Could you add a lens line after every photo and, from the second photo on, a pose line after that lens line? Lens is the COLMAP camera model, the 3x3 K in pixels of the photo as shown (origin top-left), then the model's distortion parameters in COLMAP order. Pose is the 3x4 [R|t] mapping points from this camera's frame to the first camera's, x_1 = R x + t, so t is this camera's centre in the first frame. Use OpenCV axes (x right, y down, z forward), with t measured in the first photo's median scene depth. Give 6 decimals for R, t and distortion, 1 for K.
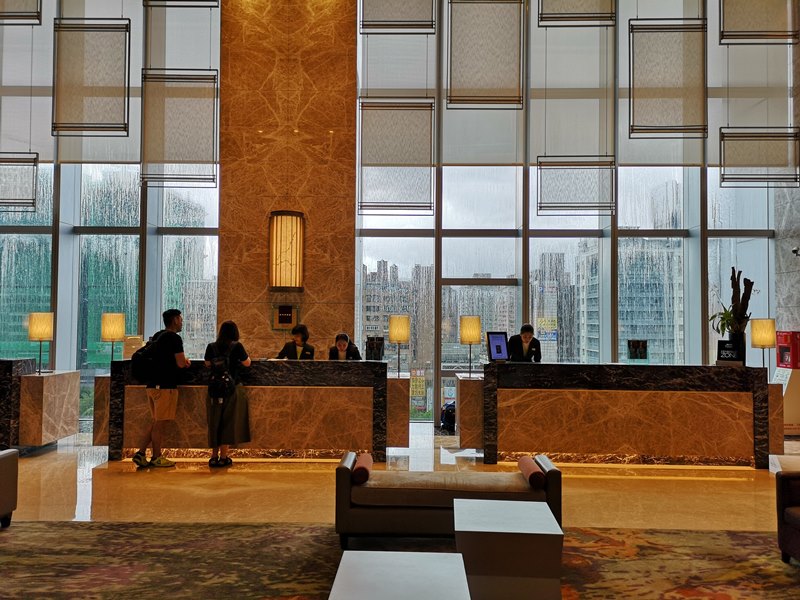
lens RADIAL K [[615.3, 0, 400.0], [0, 615.3, 300.0], [0, 0, 1]] dist [0.040758, -0.036070]
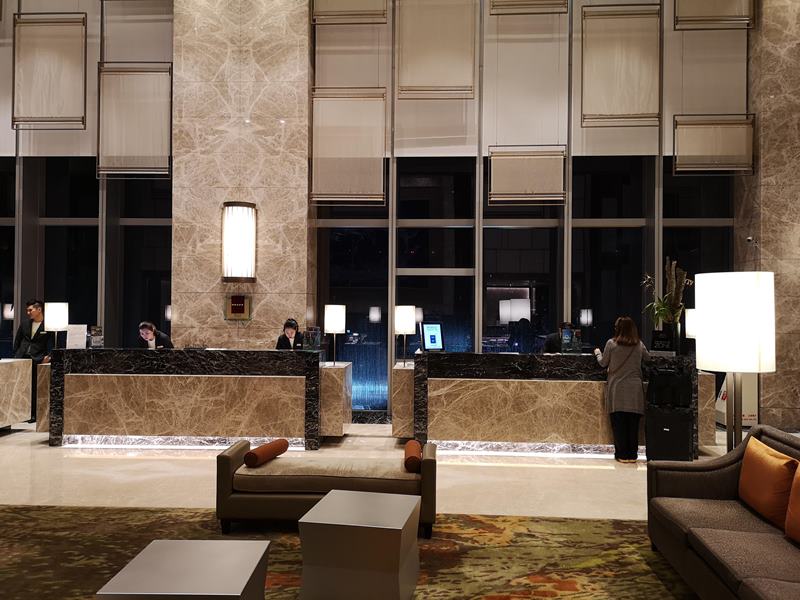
lens RADIAL K [[615.3, 0, 400.0], [0, 615.3, 300.0], [0, 0, 1]] dist [0.040758, -0.036070]
pose [[0.999483, -0.000203, -0.032136, 0.144612], [0.000747, 0.999856, 0.016925, -0.000970], [0.032128, -0.016941, 0.999340, -0.005799]]
